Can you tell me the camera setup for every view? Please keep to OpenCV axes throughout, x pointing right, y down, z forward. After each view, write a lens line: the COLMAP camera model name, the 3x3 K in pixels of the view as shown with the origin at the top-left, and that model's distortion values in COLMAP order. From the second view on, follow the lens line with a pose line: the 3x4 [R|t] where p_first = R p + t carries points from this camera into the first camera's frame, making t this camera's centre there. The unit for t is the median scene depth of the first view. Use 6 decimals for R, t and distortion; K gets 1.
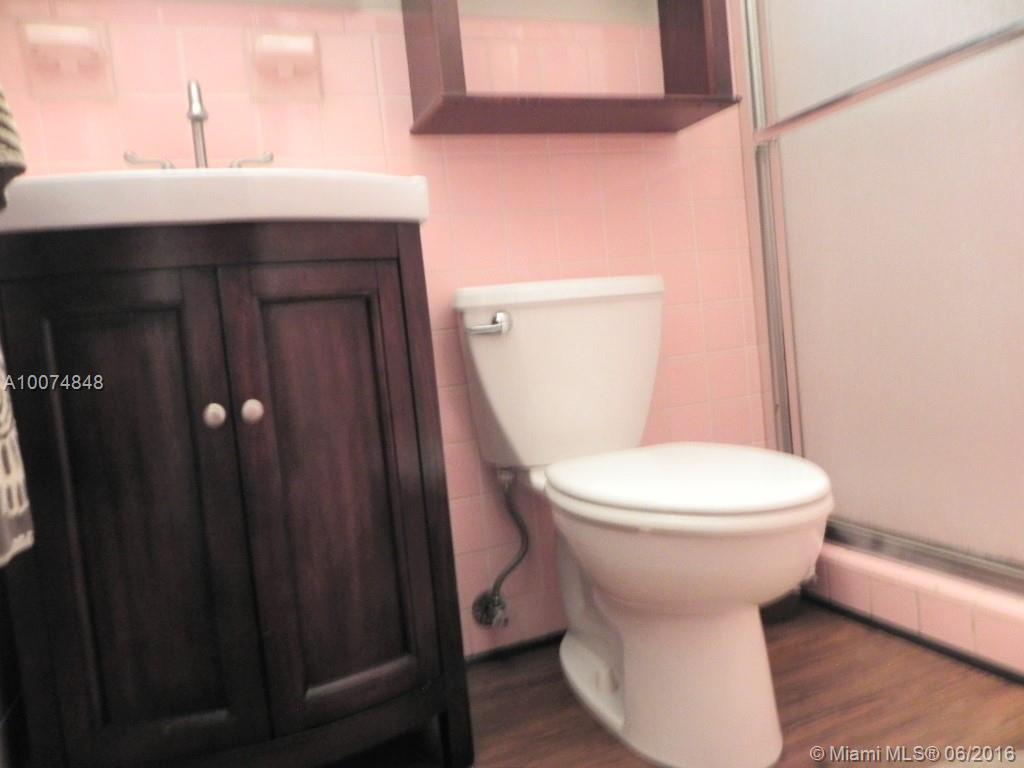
lens RADIAL K [[785.8, 0, 531.8], [0, 785.8, 386.1], [0, 0, 1]] dist [-0.014705, 0.000624]
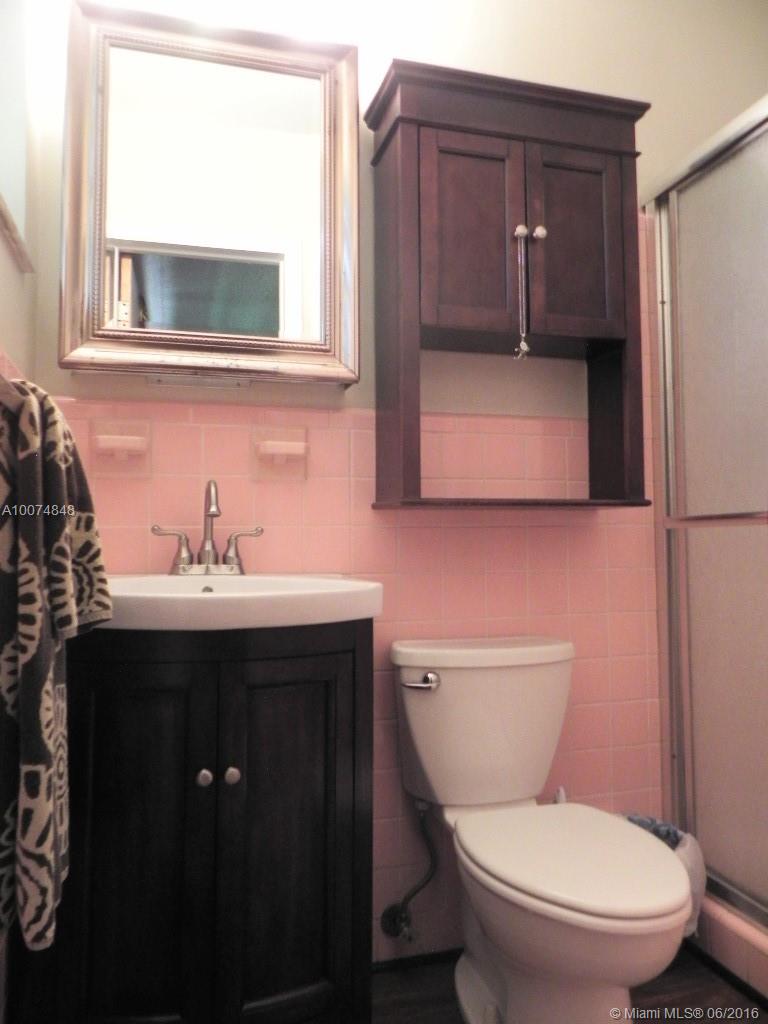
lens RADIAL K [[774.8, 0, 384.0], [0, 774.8, 512.0], [0, 0, 1]] dist [-0.009854, 0.008903]
pose [[0.989988, 0.090427, -0.108384, -0.005079], [-0.103168, 0.987596, -0.118367, -0.178482], [0.096336, 0.128364, 0.987037, -0.194797]]
